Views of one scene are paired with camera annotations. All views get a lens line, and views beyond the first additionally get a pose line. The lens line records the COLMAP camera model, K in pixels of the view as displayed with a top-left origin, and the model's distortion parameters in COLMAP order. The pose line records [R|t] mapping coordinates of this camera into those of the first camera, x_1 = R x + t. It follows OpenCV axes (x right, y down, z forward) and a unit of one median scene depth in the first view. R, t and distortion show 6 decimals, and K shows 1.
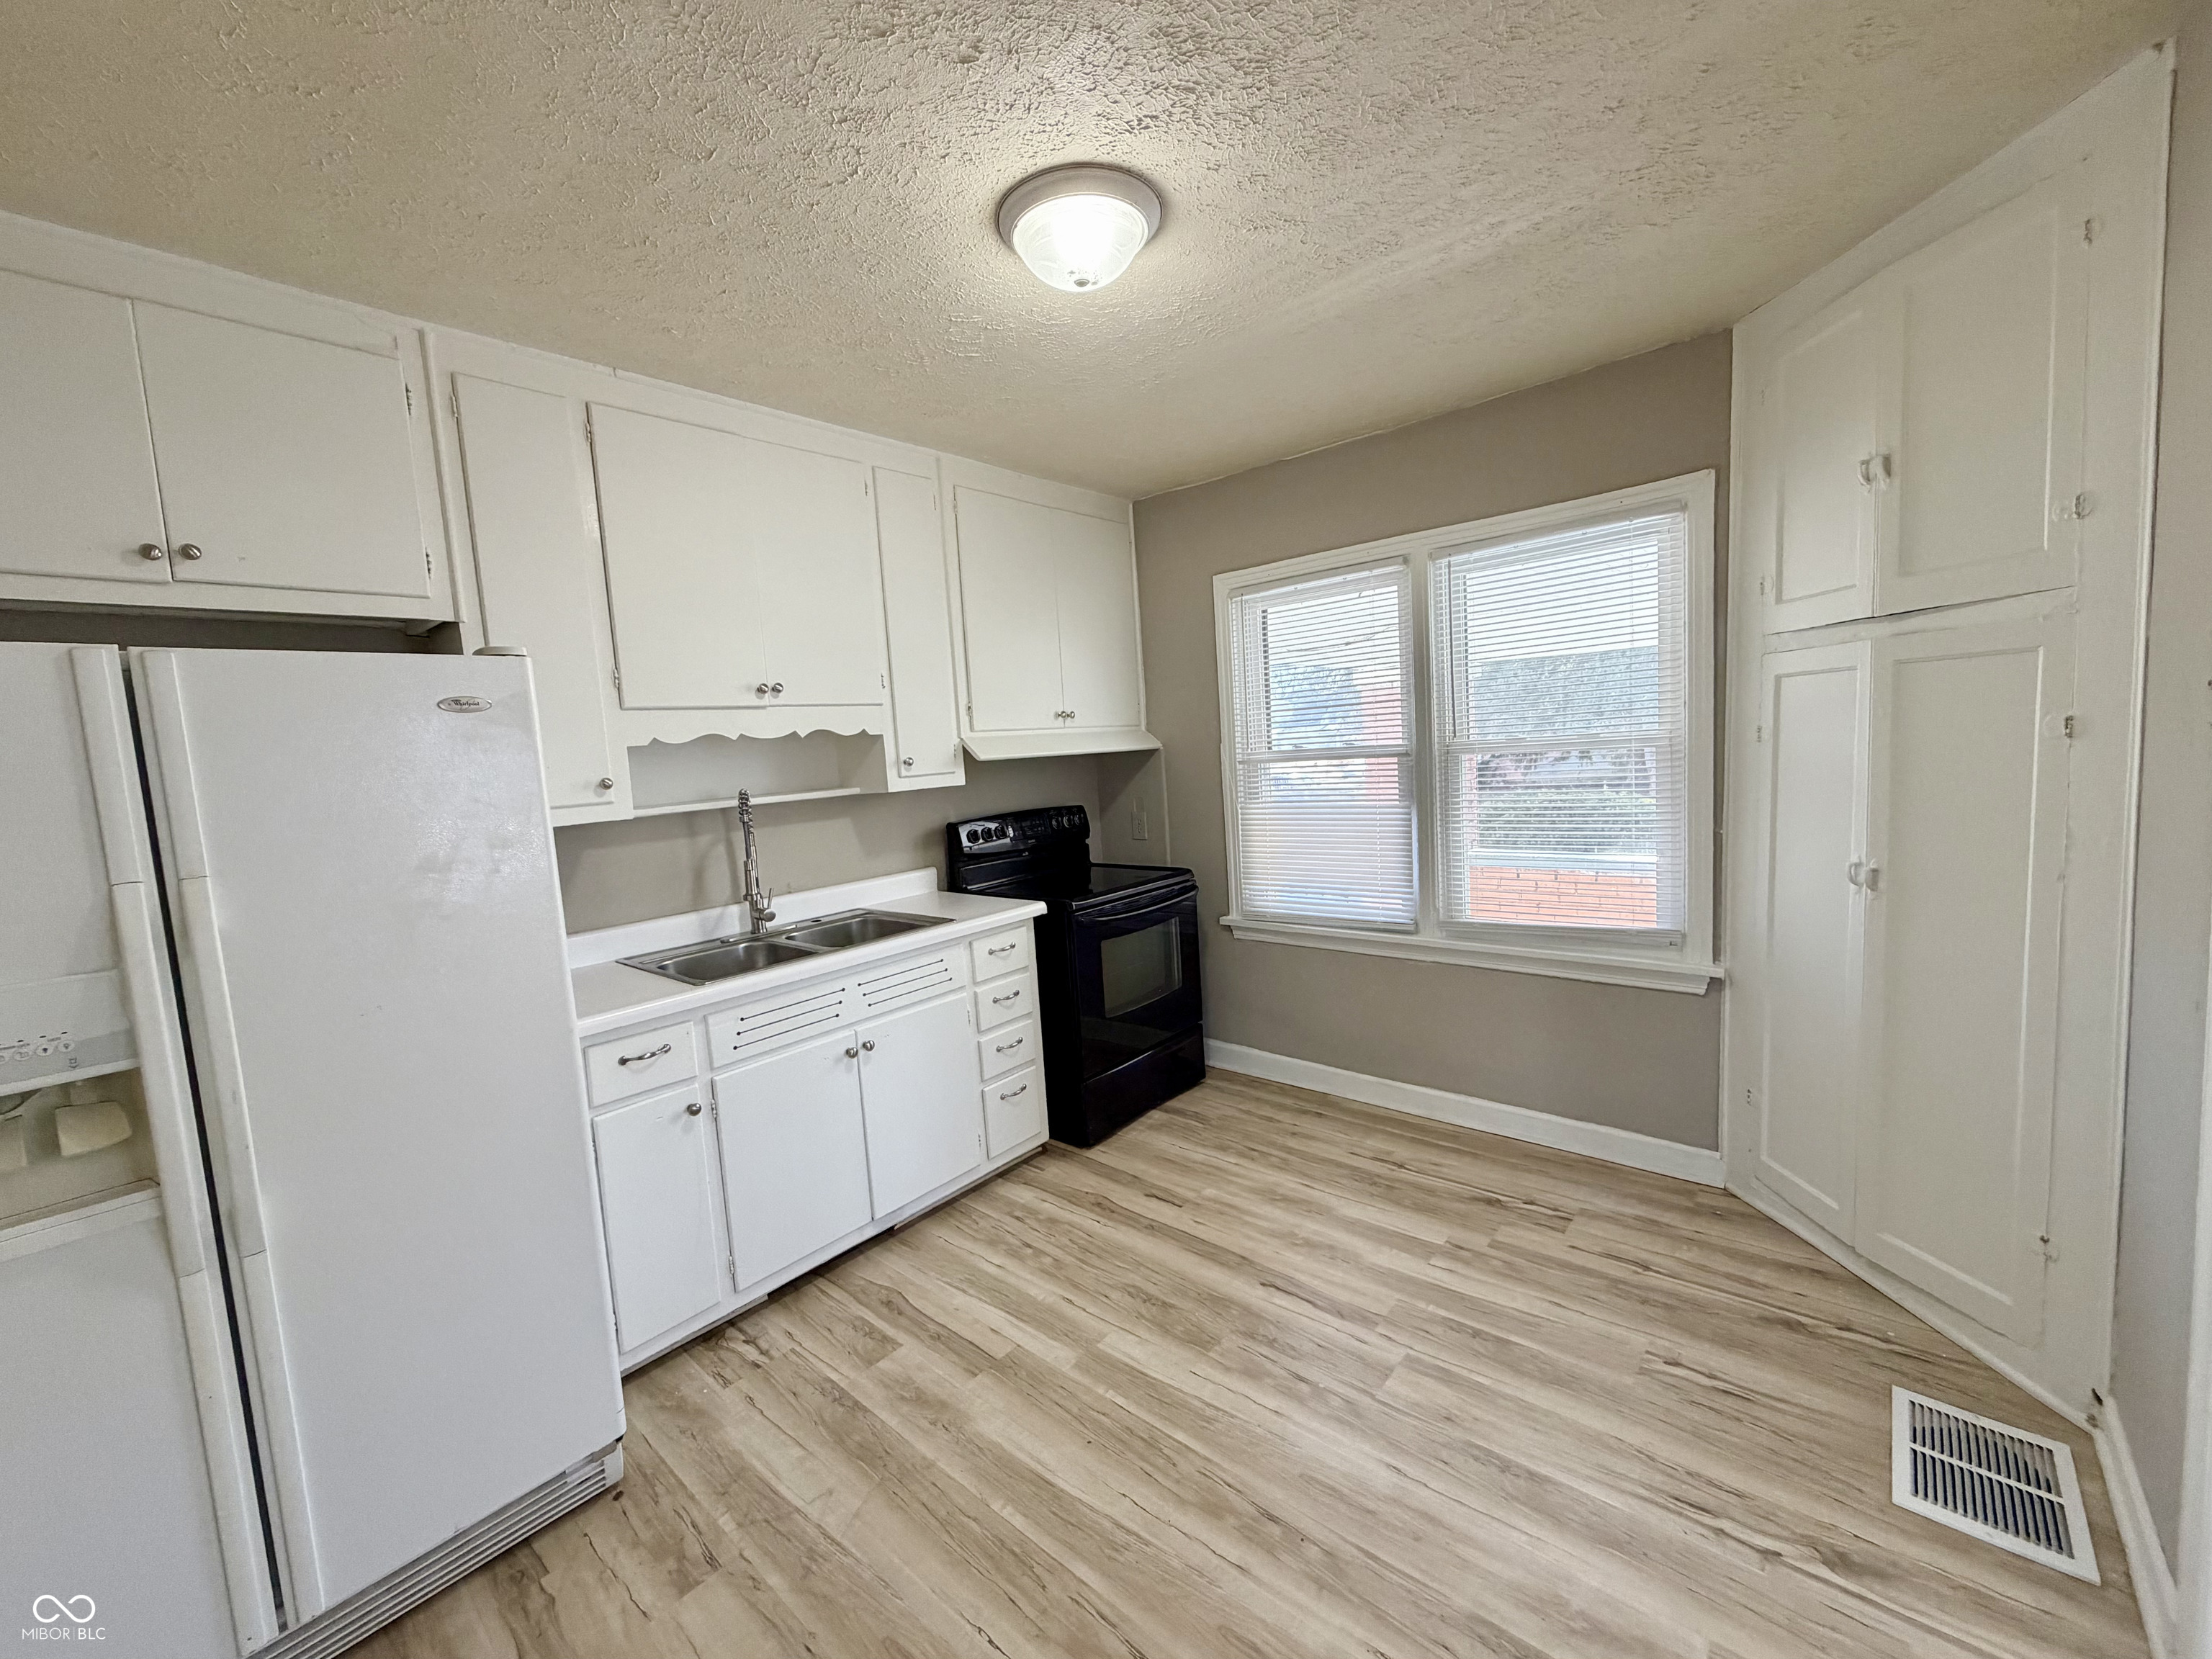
lens RADIAL K [[885.5, 0, 1097.6], [0, 885.5, 829.9], [0, 0, 1]] dist [0.002122, 0.000278]
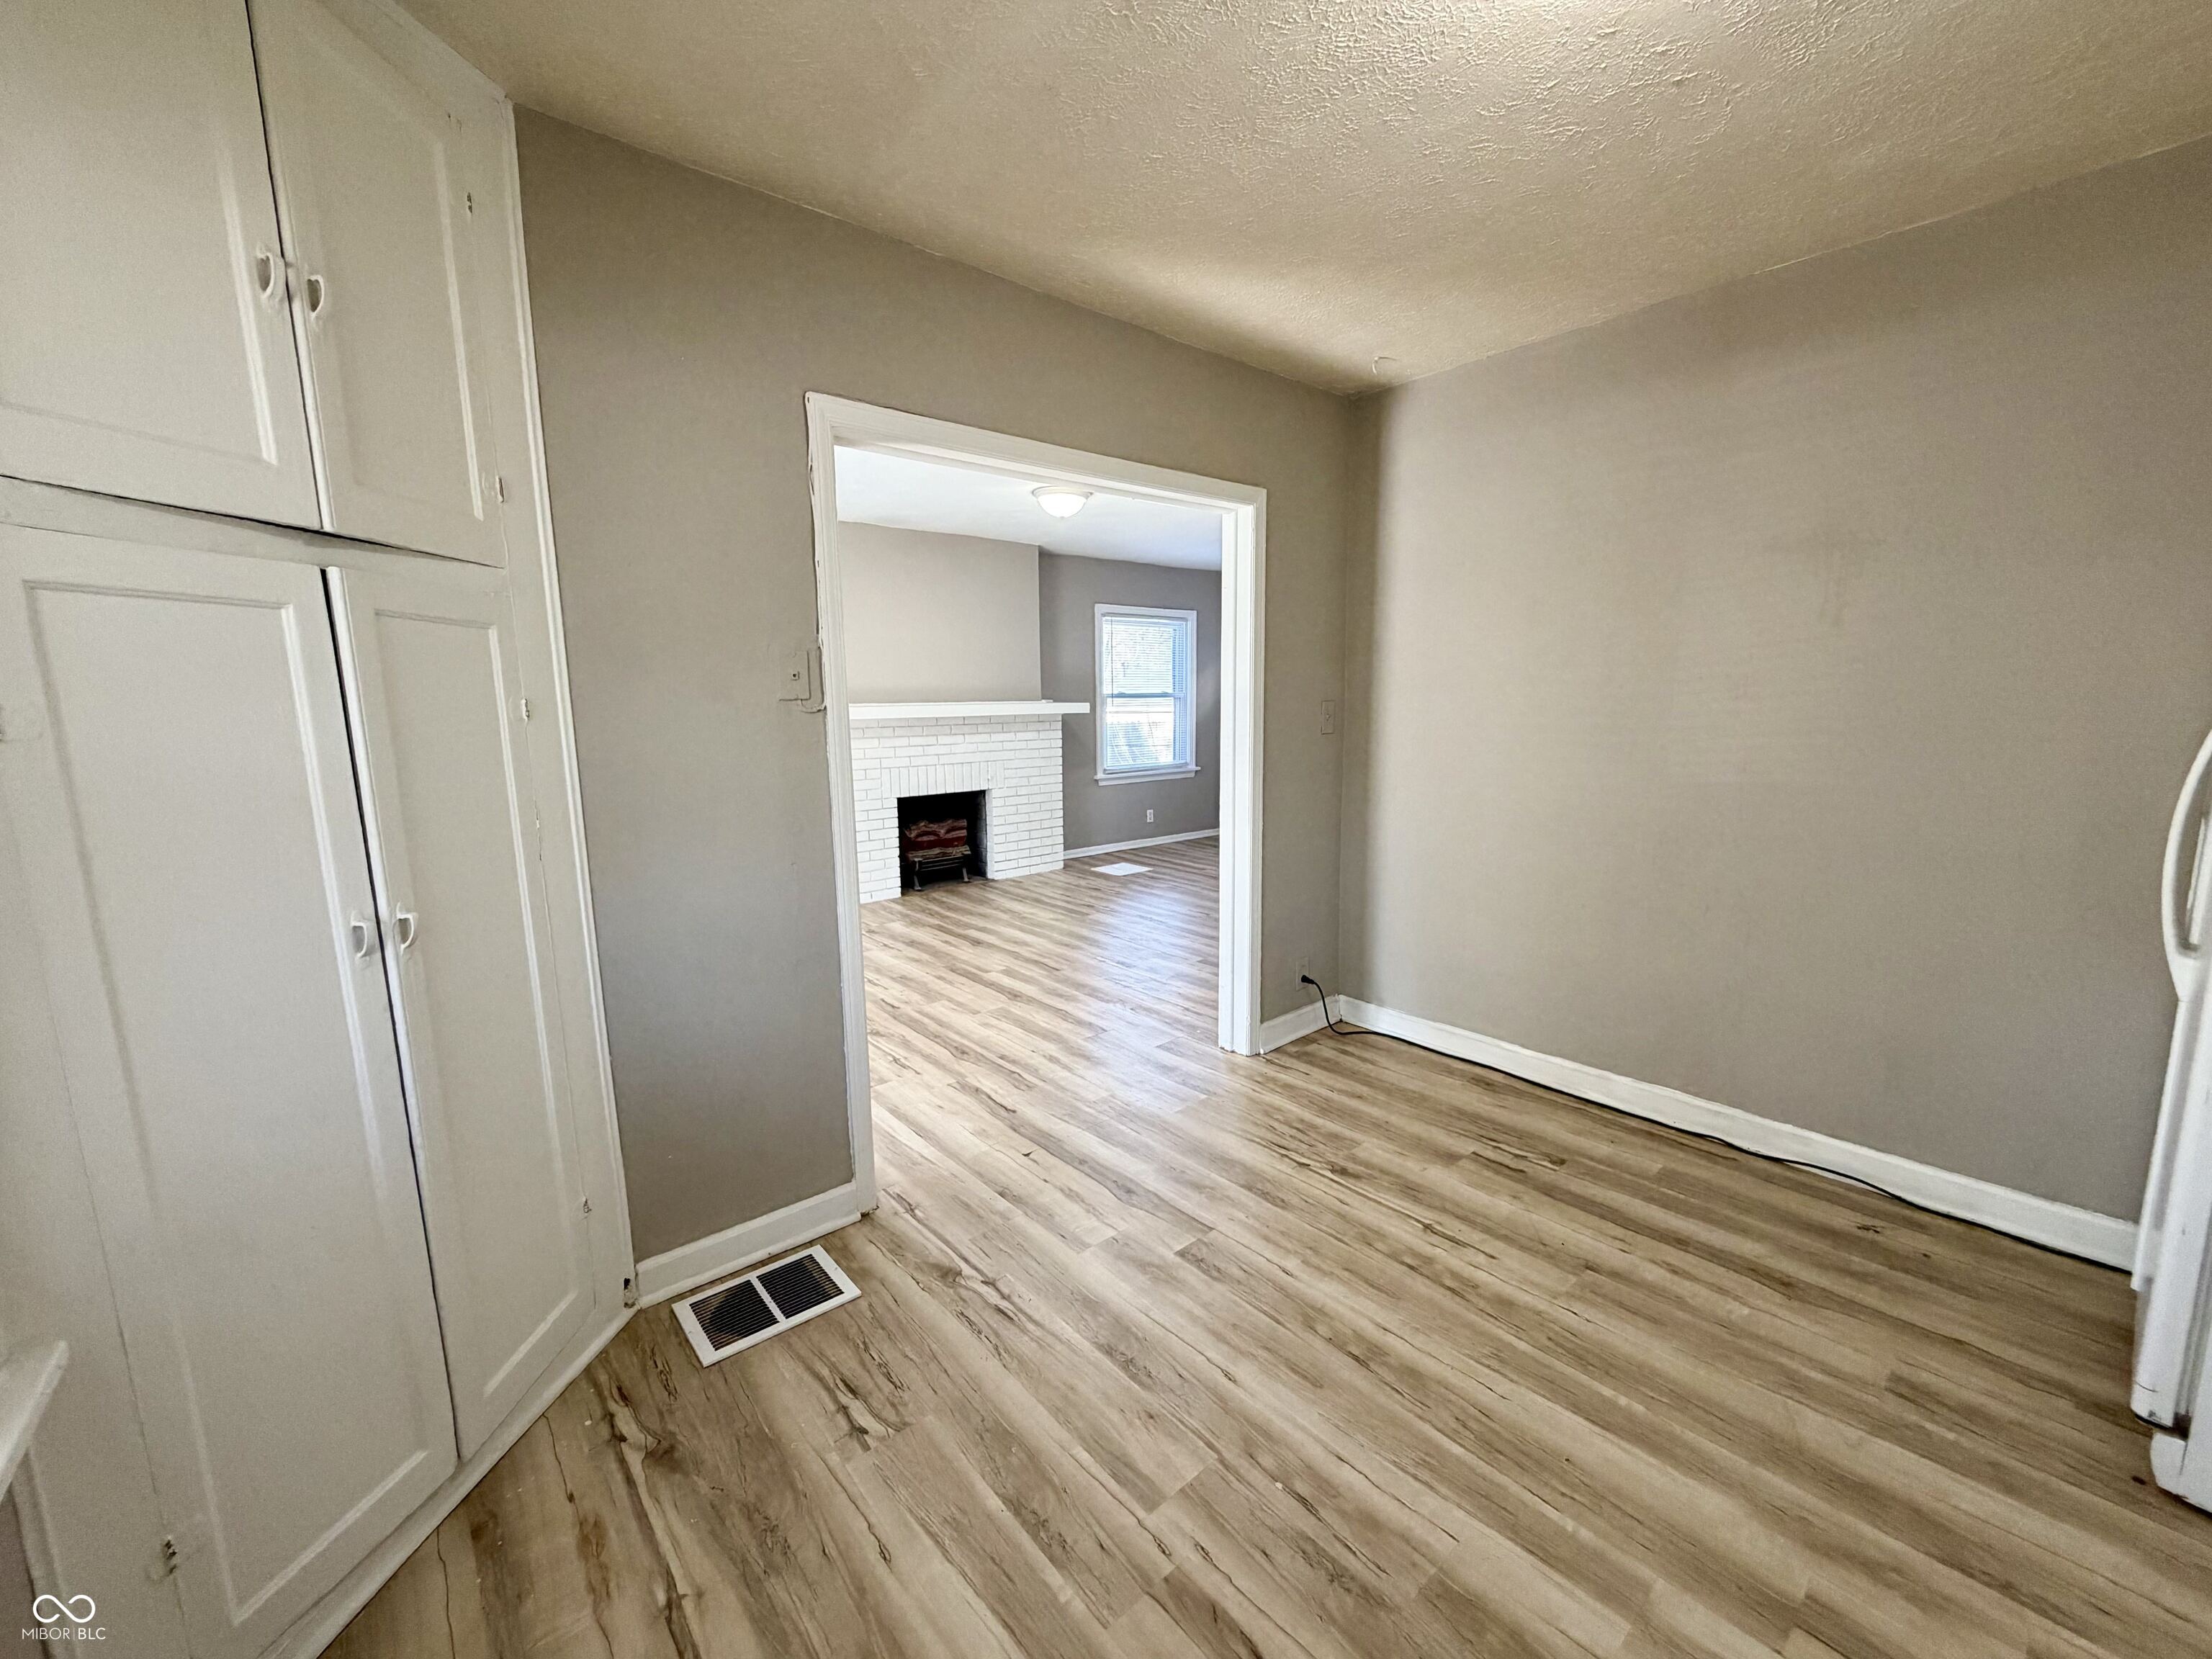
lens RADIAL K [[885.5, 0, 1097.6], [0, 885.5, 829.9], [0, 0, 1]] dist [0.002122, 0.000278]
pose [[-0.986176, 0.054597, 0.156446, 0.199525], [0.090449, 0.968457, 0.232184, -0.105090], [-0.138835, 0.243124, -0.960008, 1.273916]]
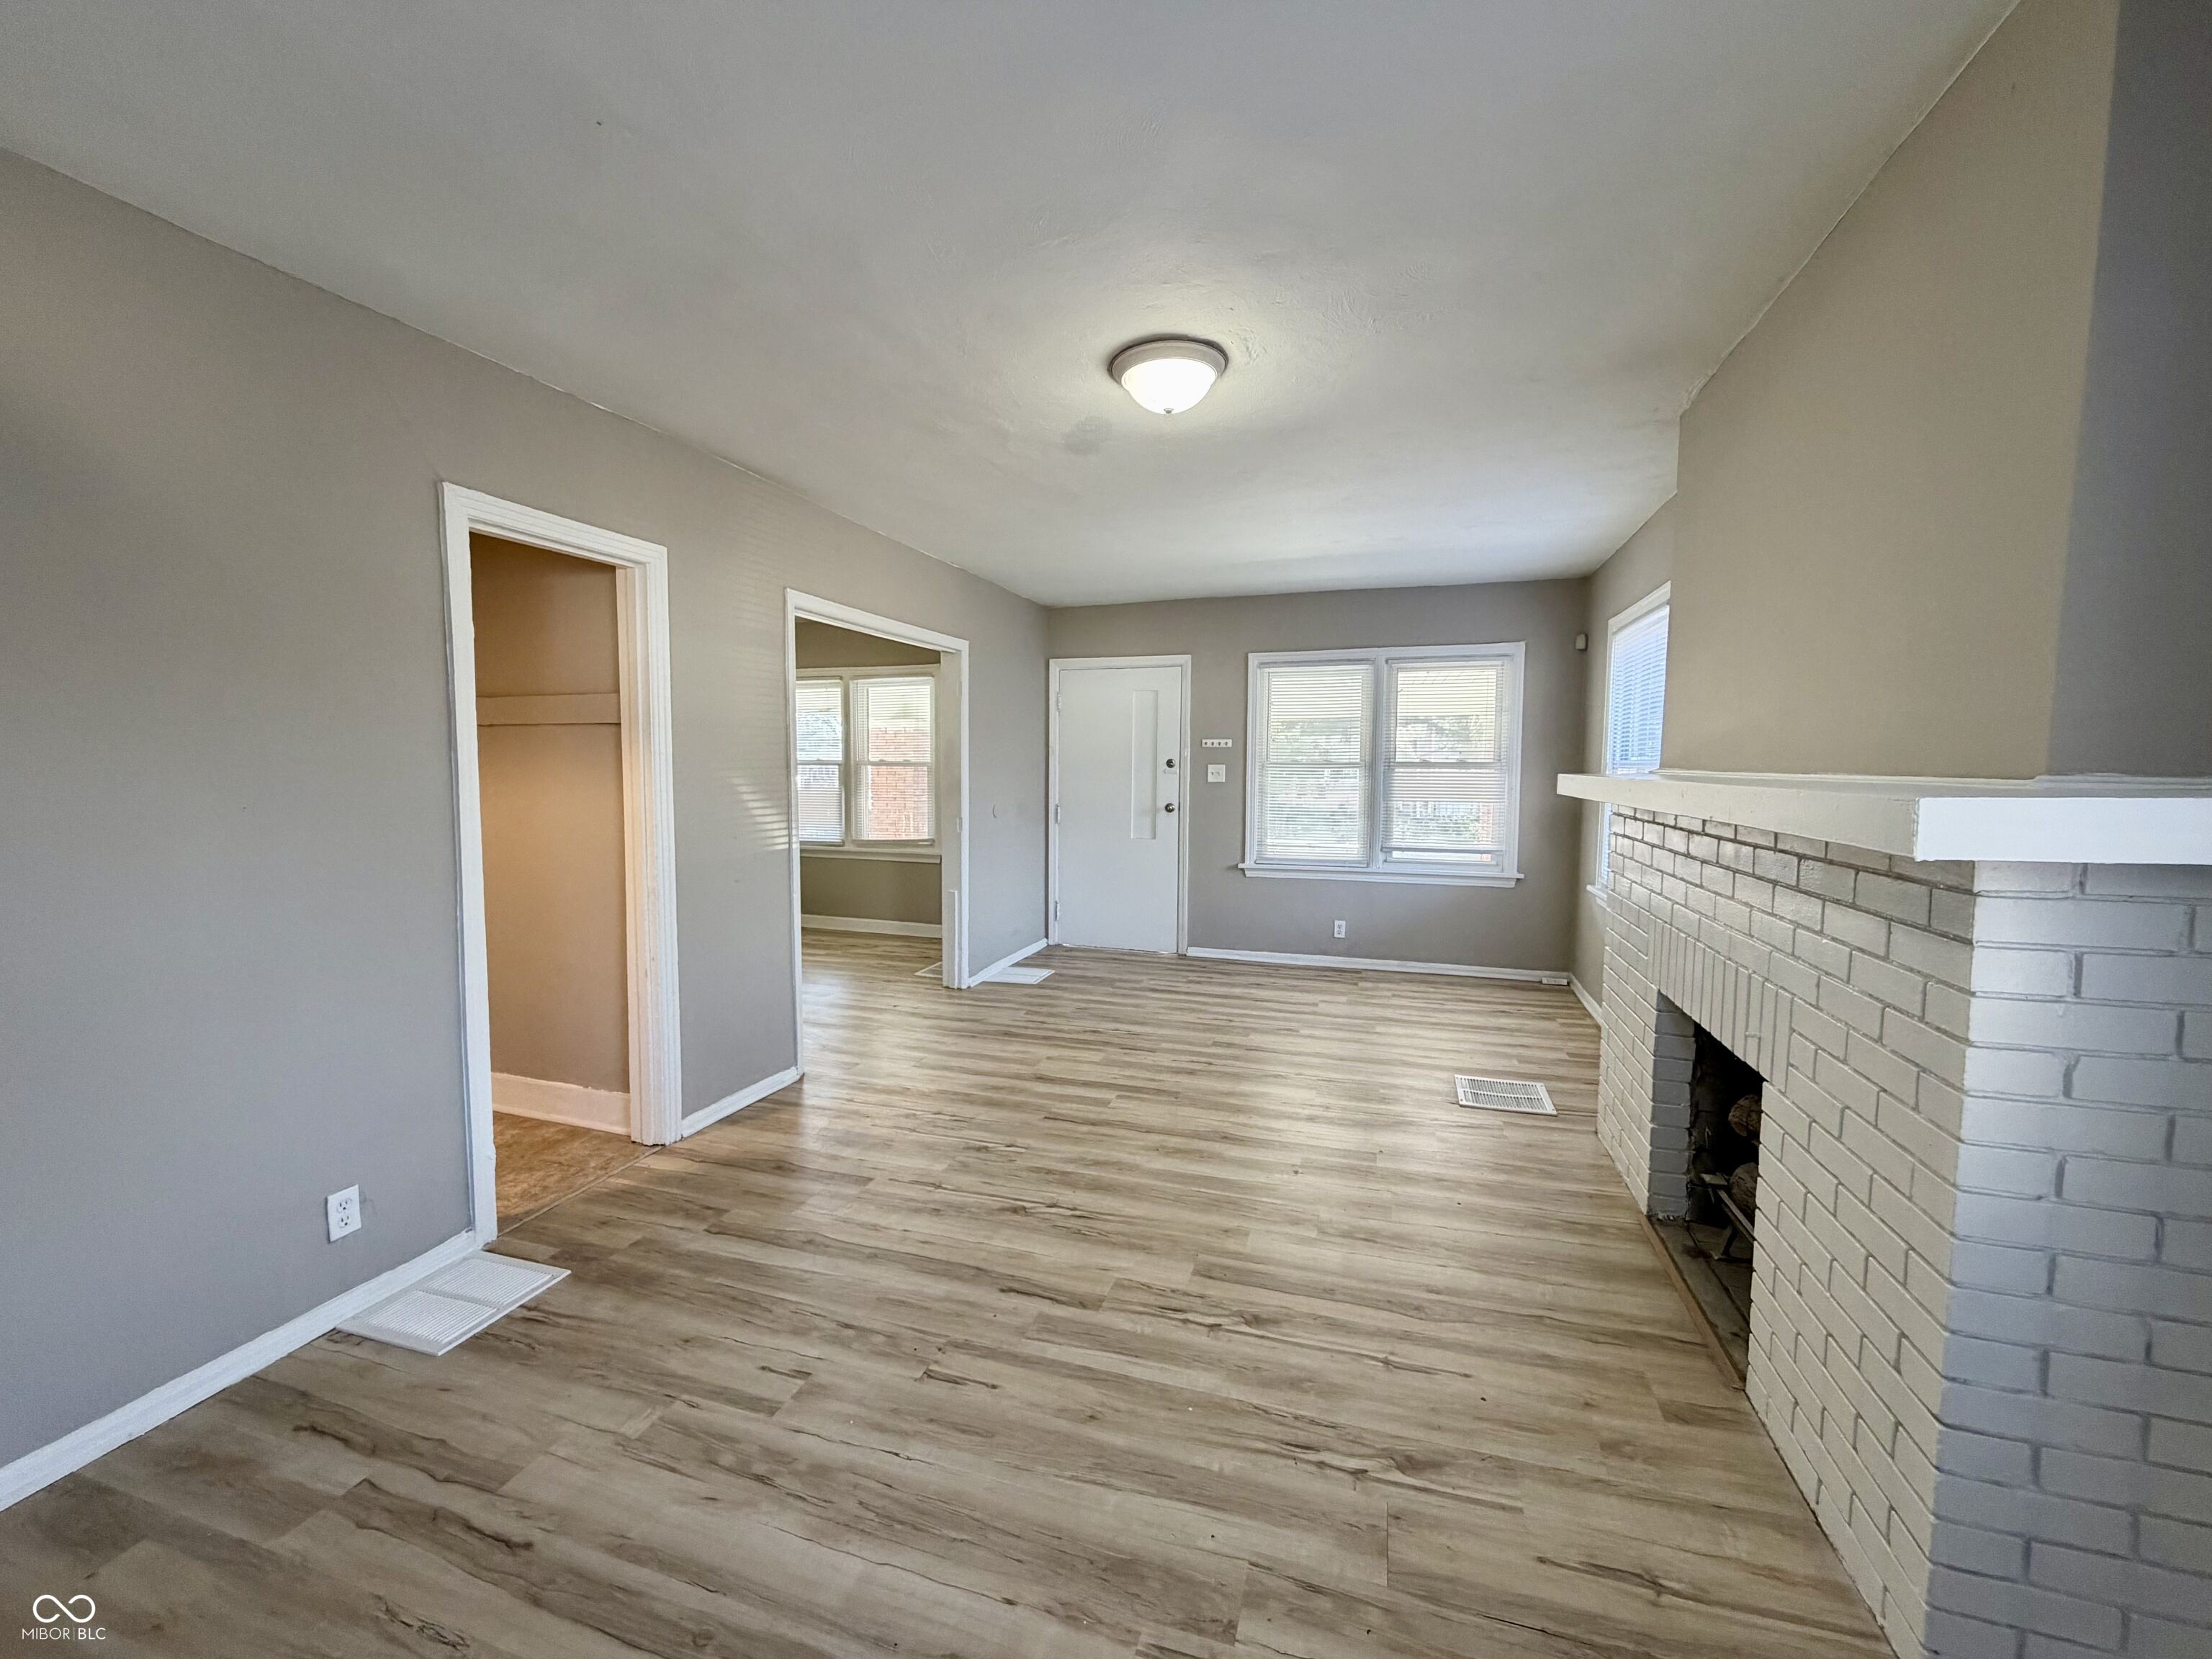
lens RADIAL K [[885.5, 0, 1097.6], [0, 885.5, 829.9], [0, 0, 1]] dist [0.002122, 0.000278]
pose [[0.919211, 0.040144, 0.391713, 0.197247], [-0.027674, 0.998916, -0.037430, -0.098408], [-0.392791, 0.023565, 0.919326, 1.207419]]
